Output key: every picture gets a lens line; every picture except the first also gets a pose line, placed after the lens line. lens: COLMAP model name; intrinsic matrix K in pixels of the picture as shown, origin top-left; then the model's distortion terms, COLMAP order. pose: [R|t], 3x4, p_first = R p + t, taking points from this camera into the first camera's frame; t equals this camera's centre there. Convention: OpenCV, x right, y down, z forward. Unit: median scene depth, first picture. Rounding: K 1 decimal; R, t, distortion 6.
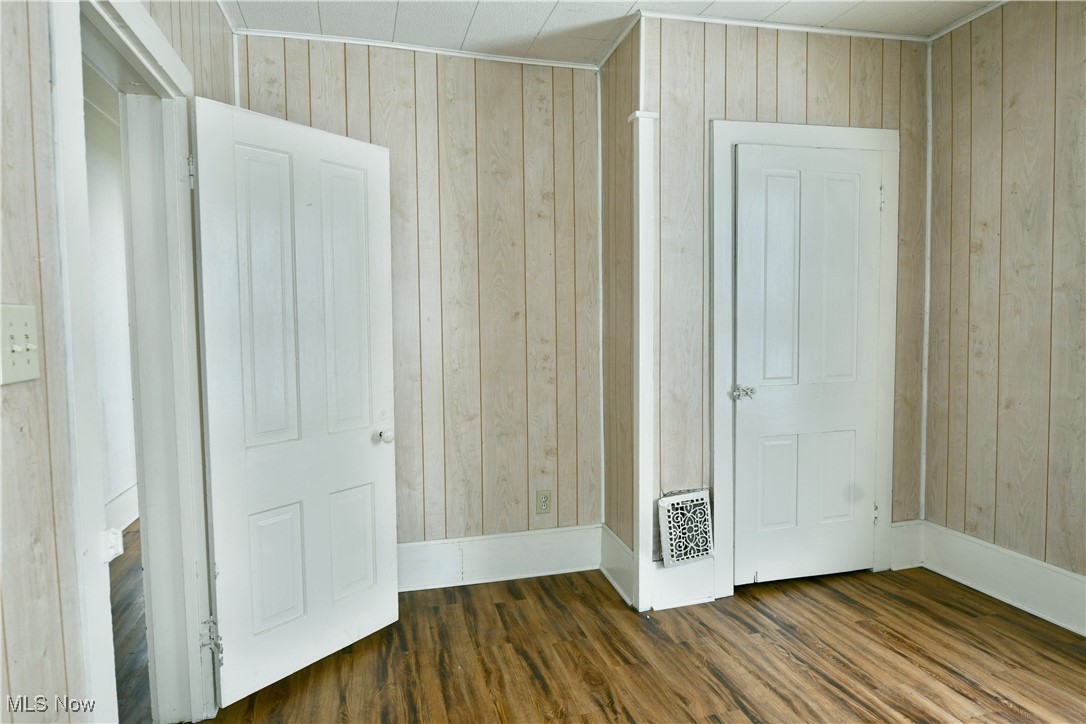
lens RADIAL K [[661.0, 0, 543.9], [0, 661.0, 360.2], [0, 0, 1]] dist [-0.003280, -0.005613]
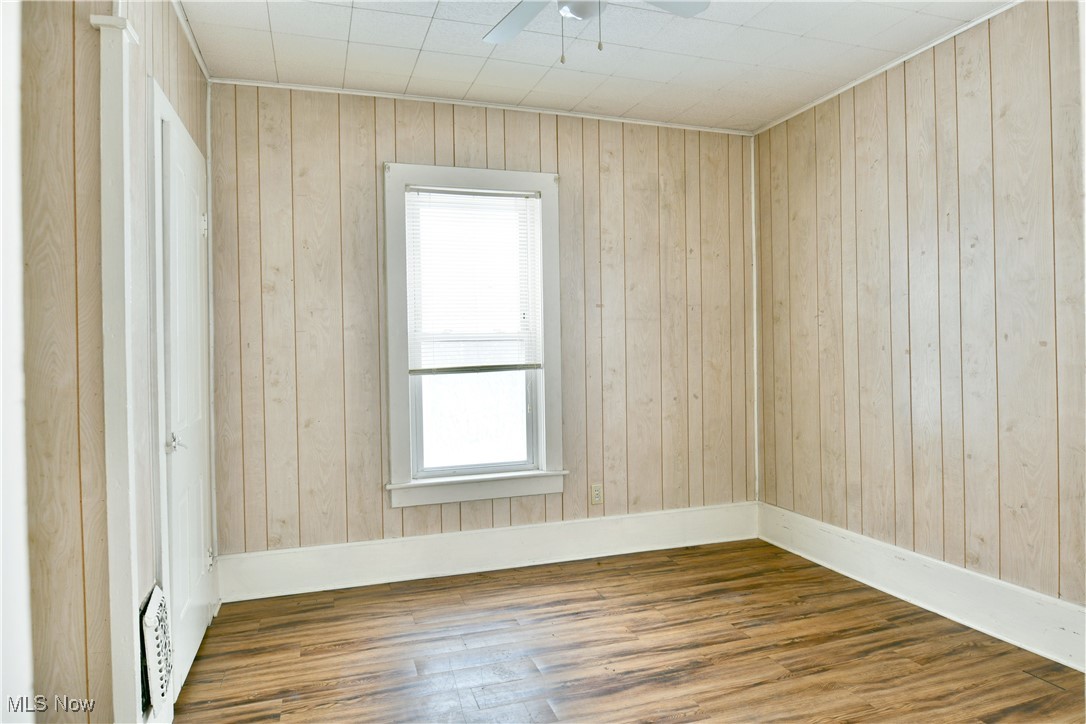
lens RADIAL K [[661.0, 0, 543.5], [0, 661.0, 358.2], [0, 0, 1]] dist [-0.003280, -0.005613]
pose [[-0.056413, 0.008065, 0.998375, -0.513939], [0.075130, 0.997166, -0.003810, -0.014305], [-0.995577, 0.074793, -0.056859, 0.640107]]
